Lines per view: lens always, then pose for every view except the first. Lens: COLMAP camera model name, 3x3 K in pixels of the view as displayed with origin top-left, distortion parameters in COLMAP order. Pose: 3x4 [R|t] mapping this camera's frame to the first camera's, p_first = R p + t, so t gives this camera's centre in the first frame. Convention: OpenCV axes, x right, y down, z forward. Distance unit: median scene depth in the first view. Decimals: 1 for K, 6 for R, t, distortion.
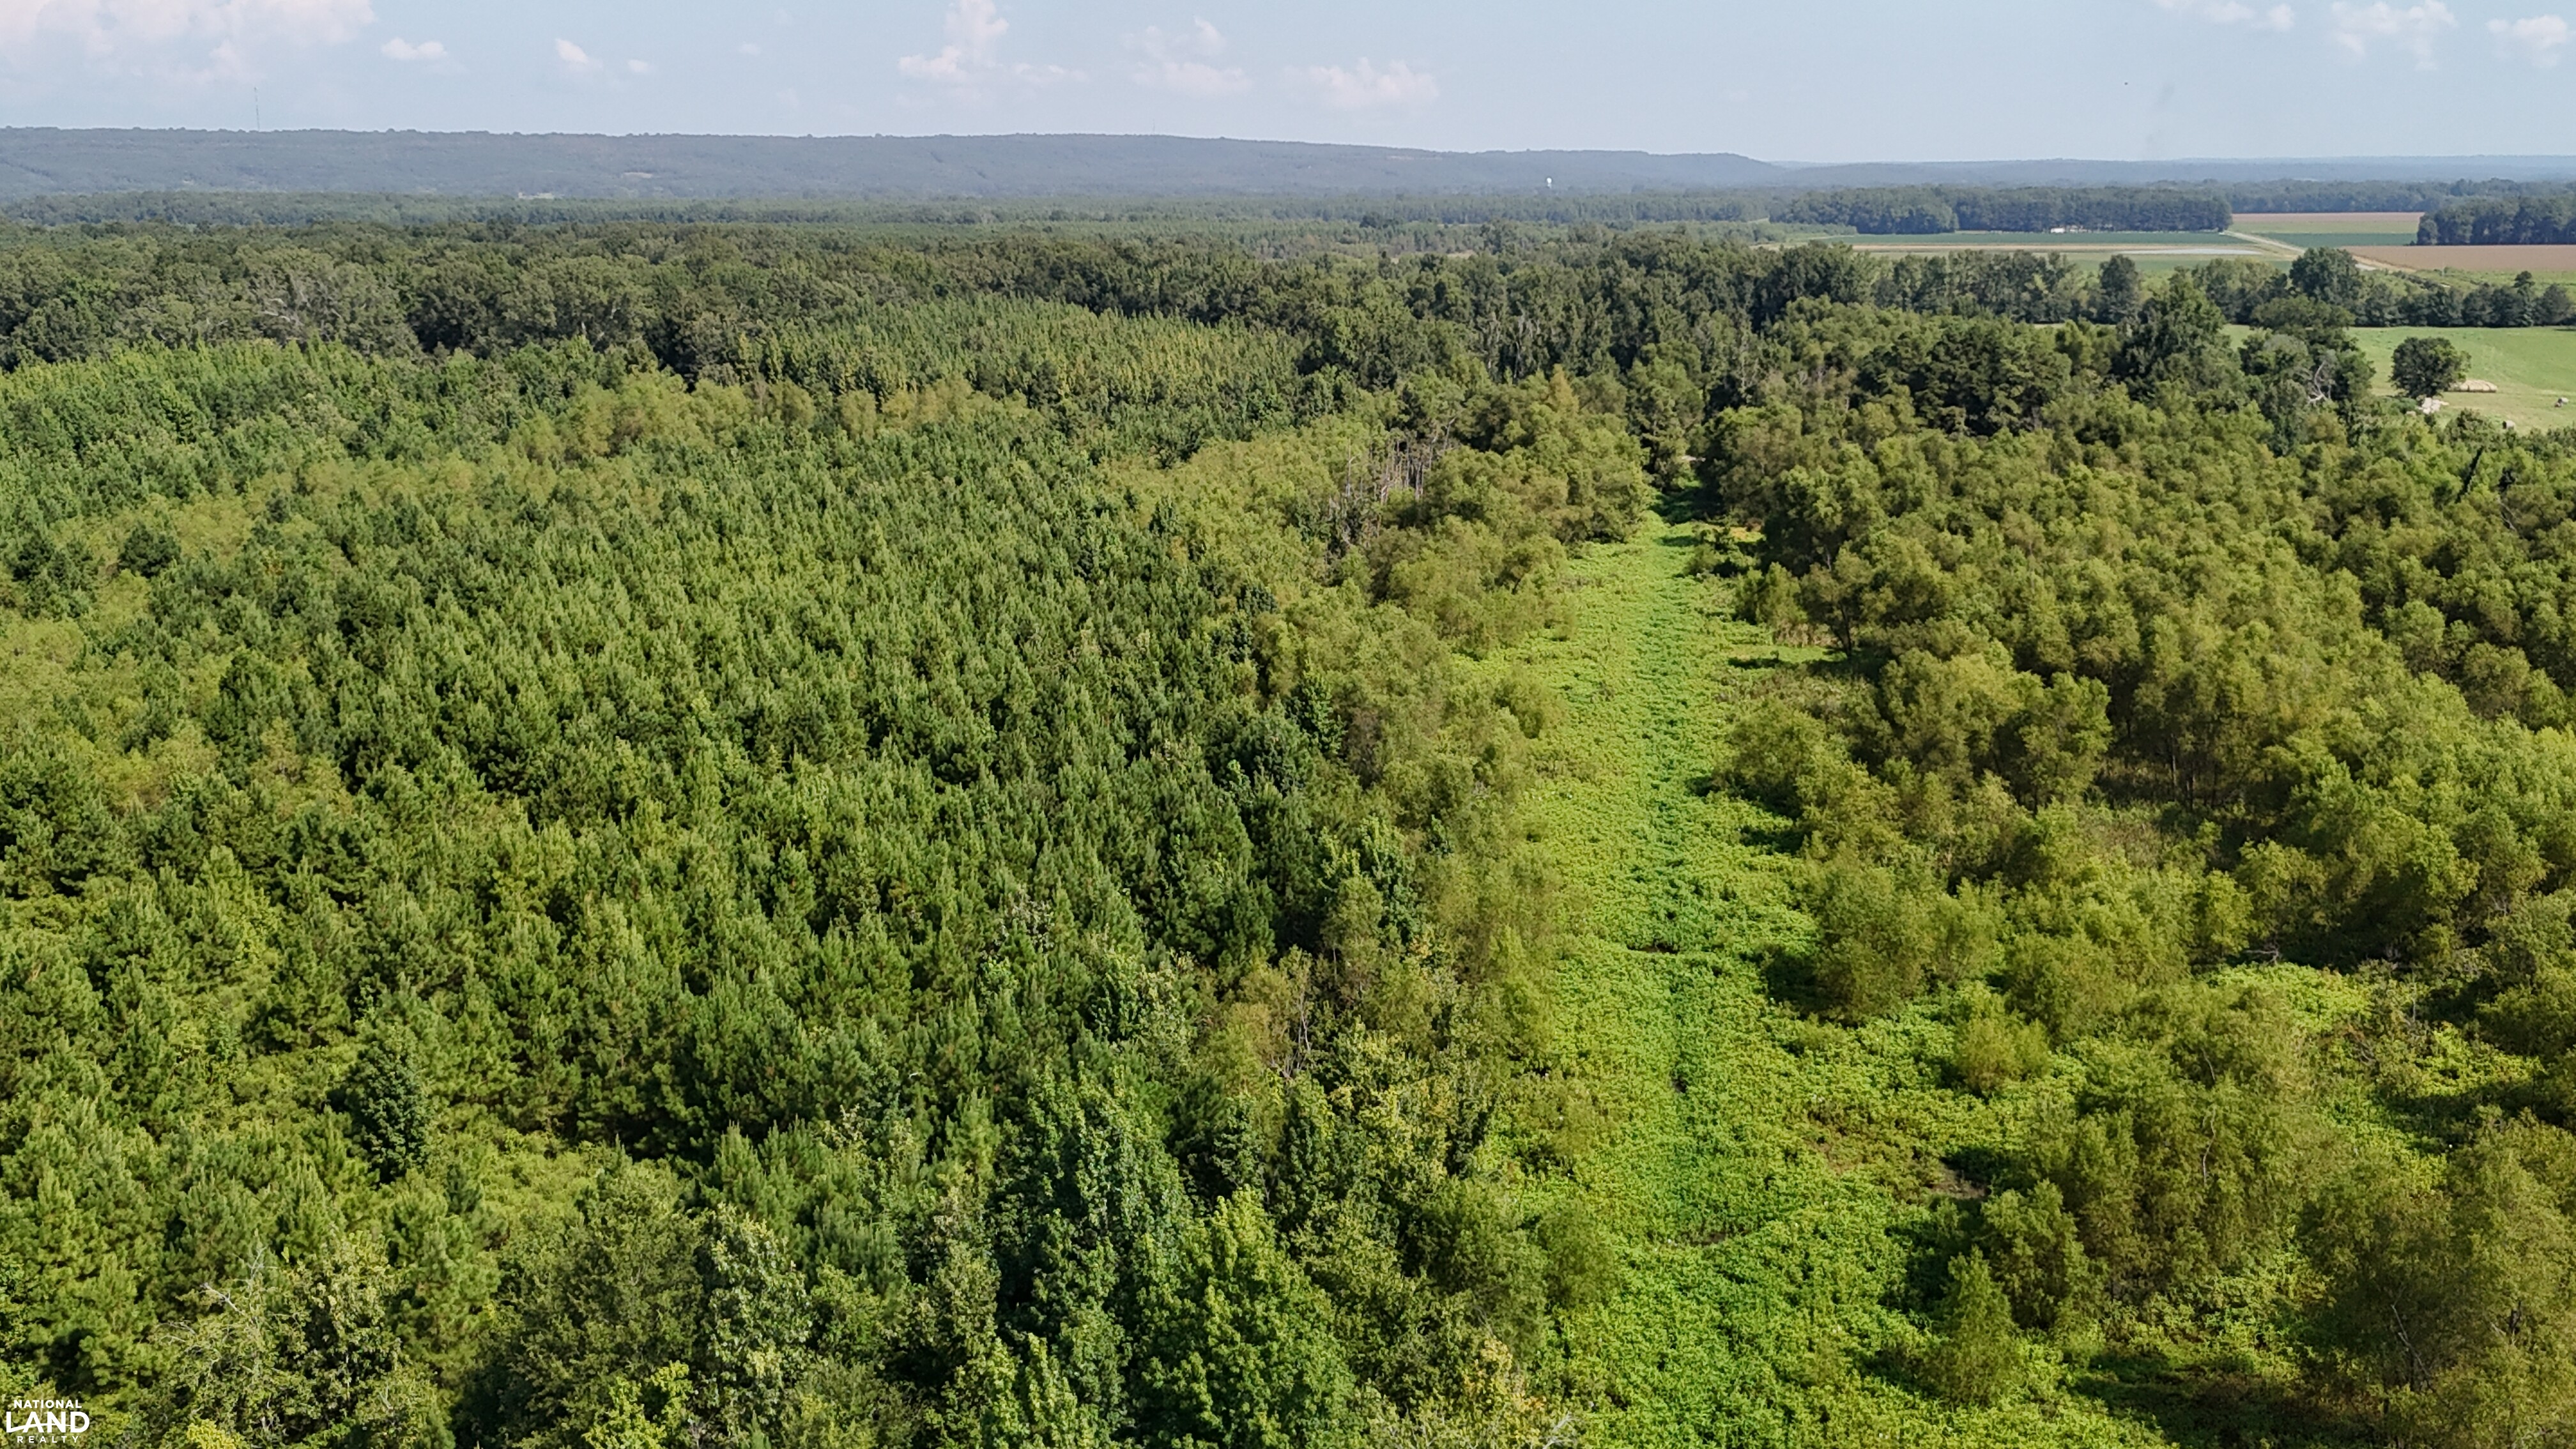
lens RADIAL K [[2548.9, 0, 1288.0], [0, 2548.9, 724.5], [0, 0, 1]] dist [0.165668, -0.410639]
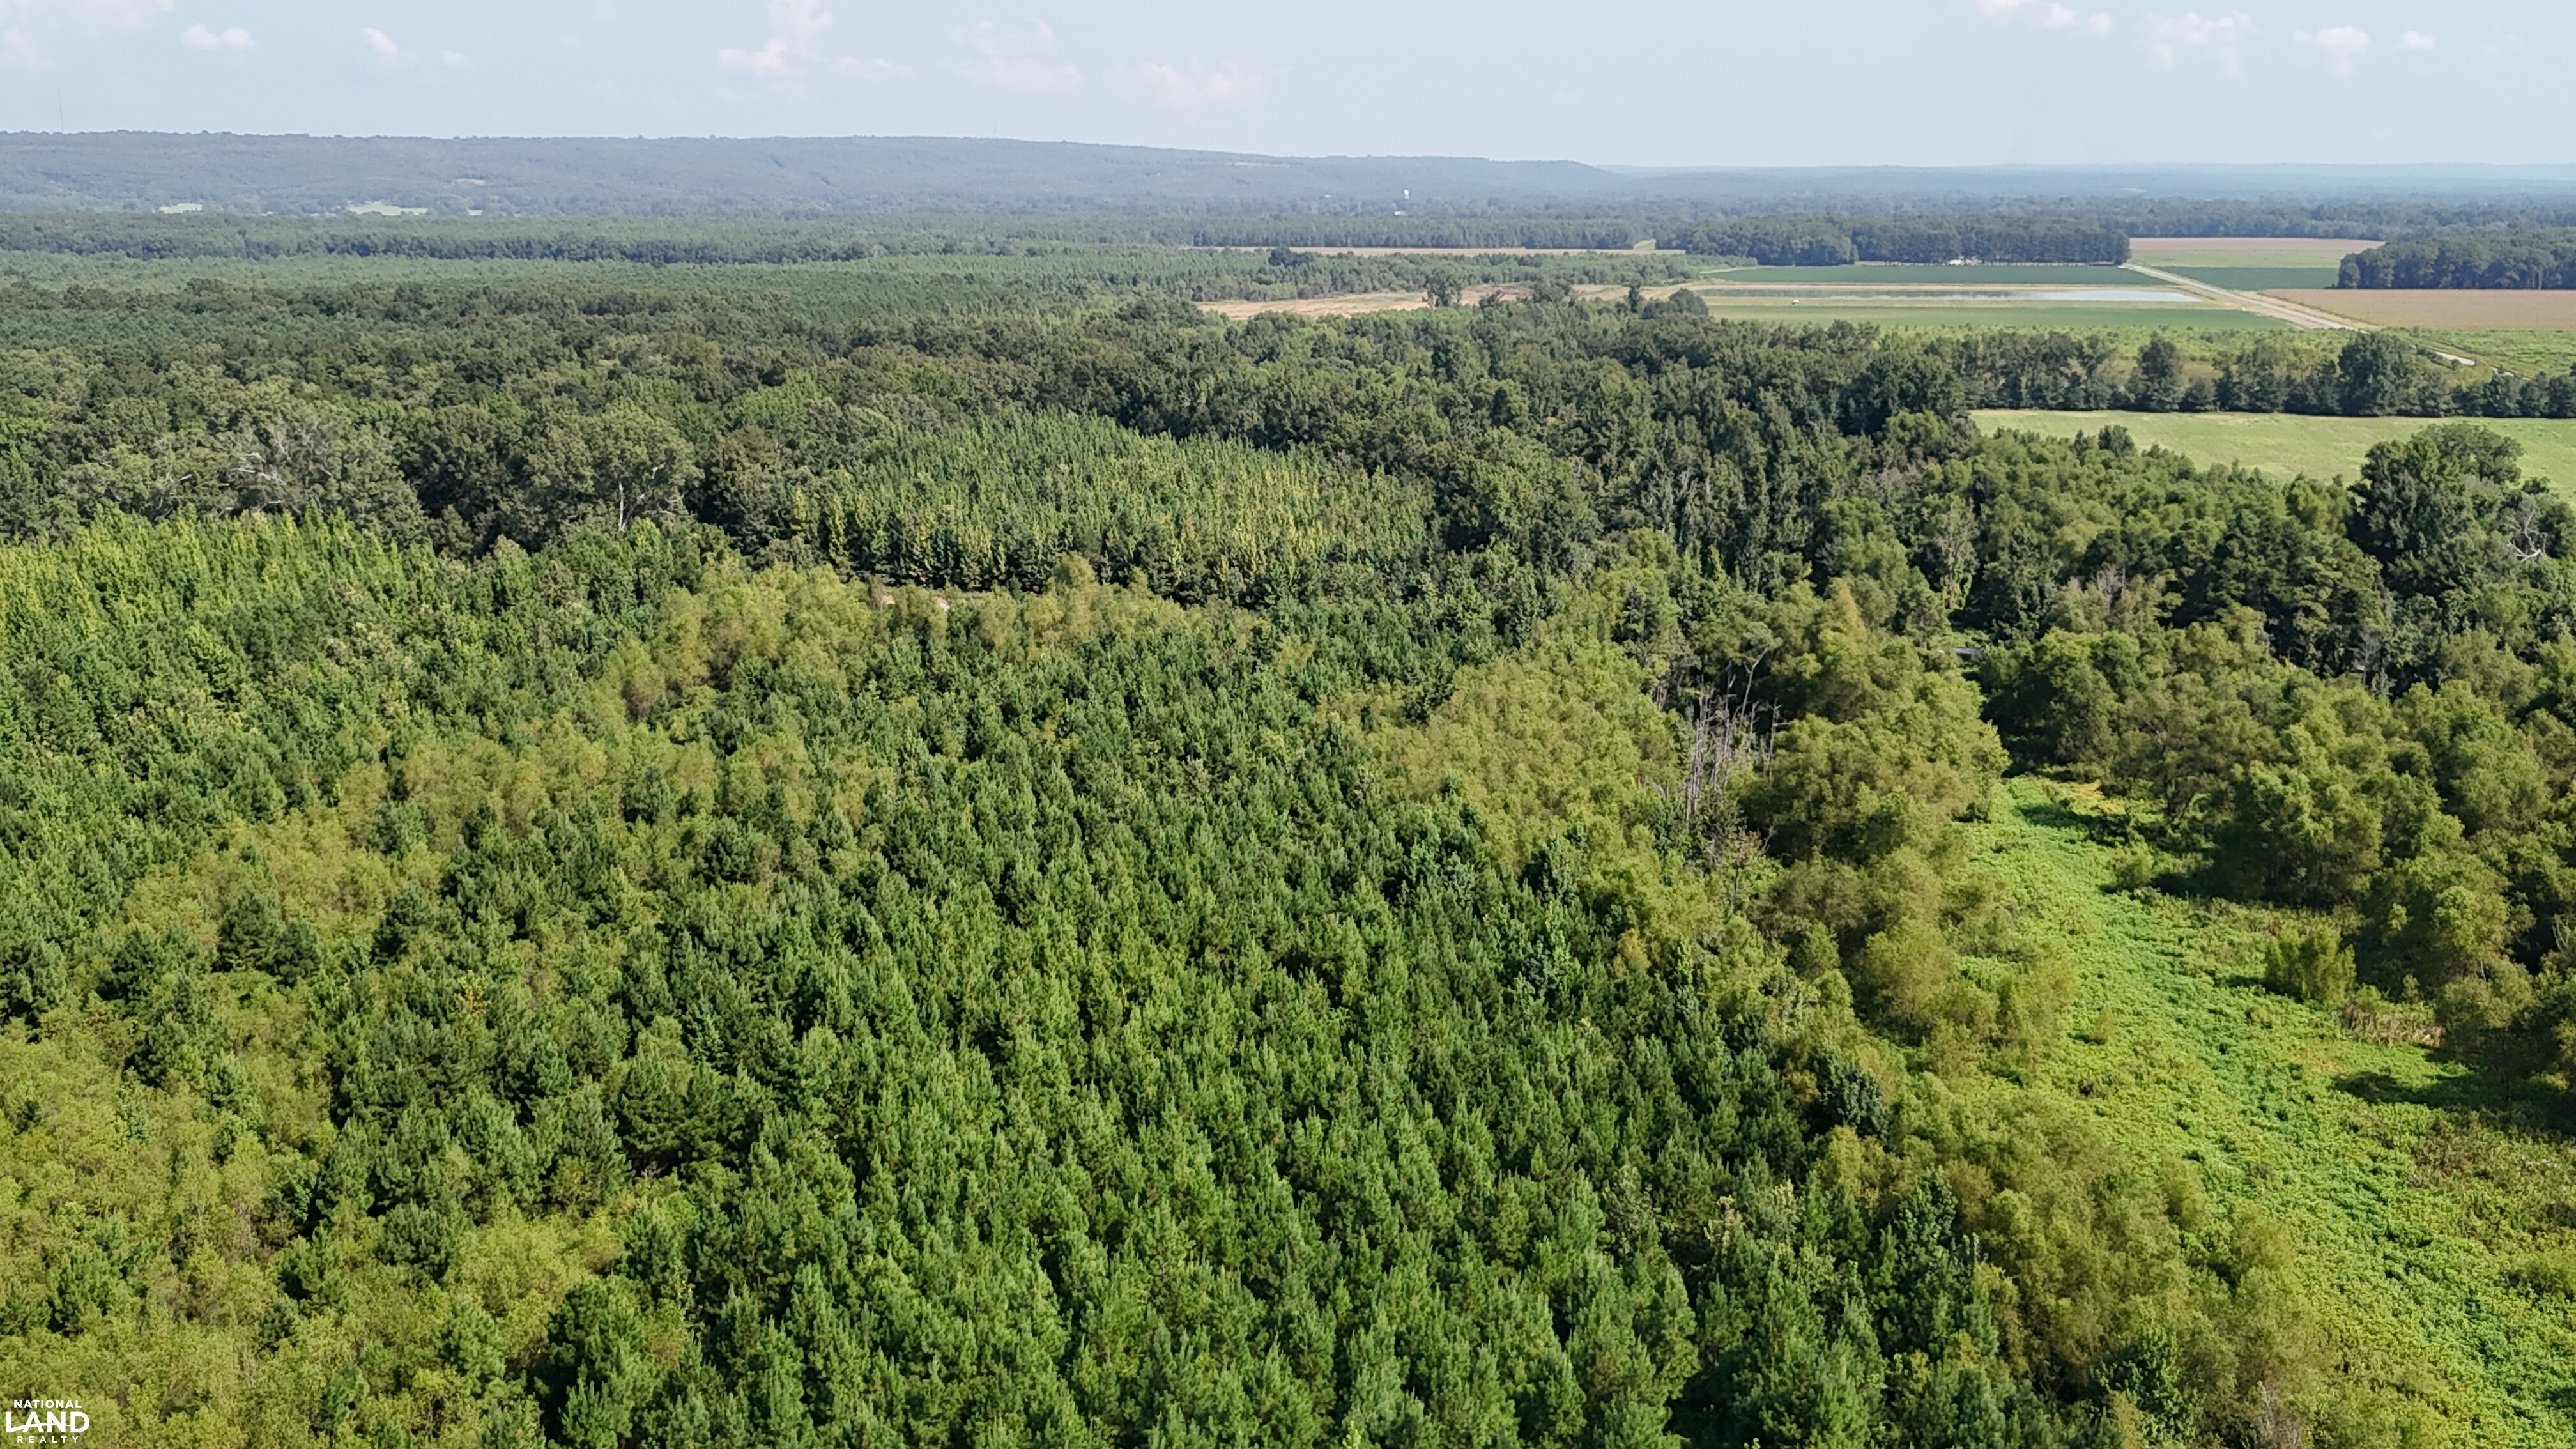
lens RADIAL K [[2556.6, 0, 1289.6], [0, 2556.6, 741.0], [0, 0, 1]] dist [0.143642, -0.298037]
pose [[0.997942, -0.009372, 0.063440, -0.146908], [0.009020, 0.999942, 0.005826, -0.101947], [-0.063491, -0.005242, 0.997969, 0.164112]]
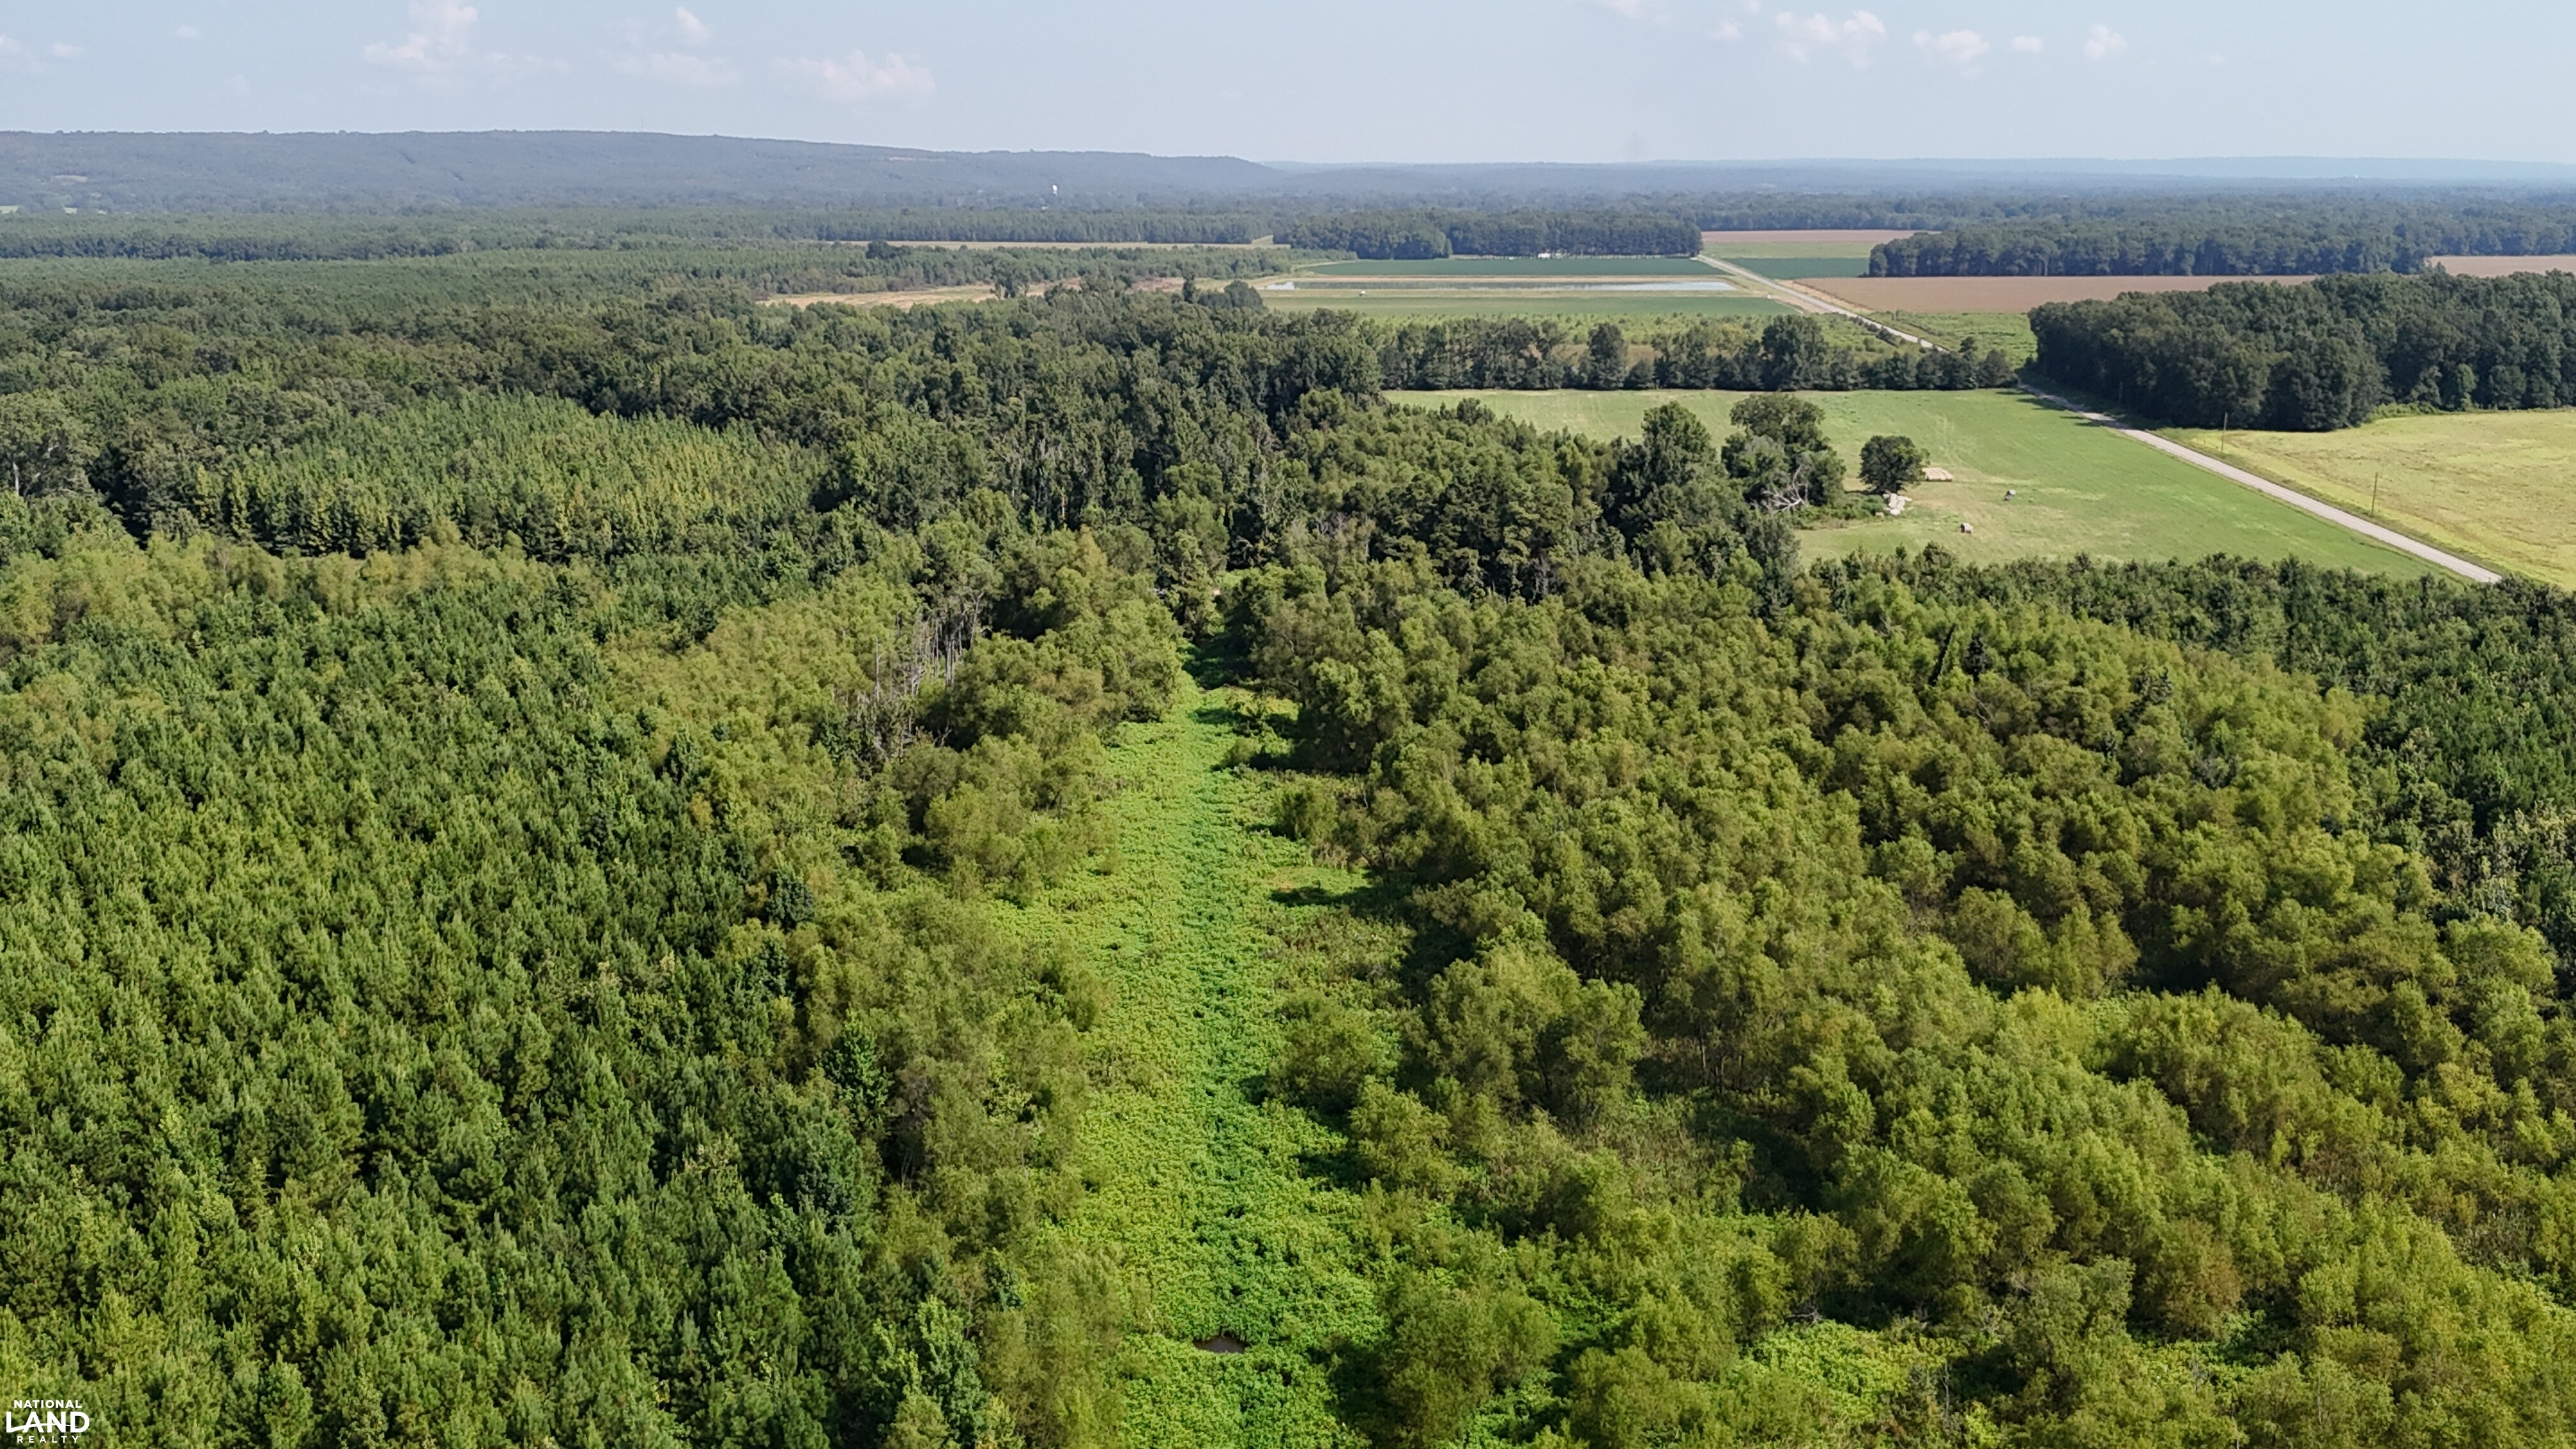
lens RADIAL K [[2548.9, 0, 1288.0], [0, 2548.9, 724.5], [0, 0, 1]] dist [0.165668, -0.410639]
pose [[0.982381, -0.038170, 0.182949, -0.001254], [0.037957, 0.999268, 0.004662, -0.070986], [-0.182993, 0.002364, 0.983111, 0.013177]]
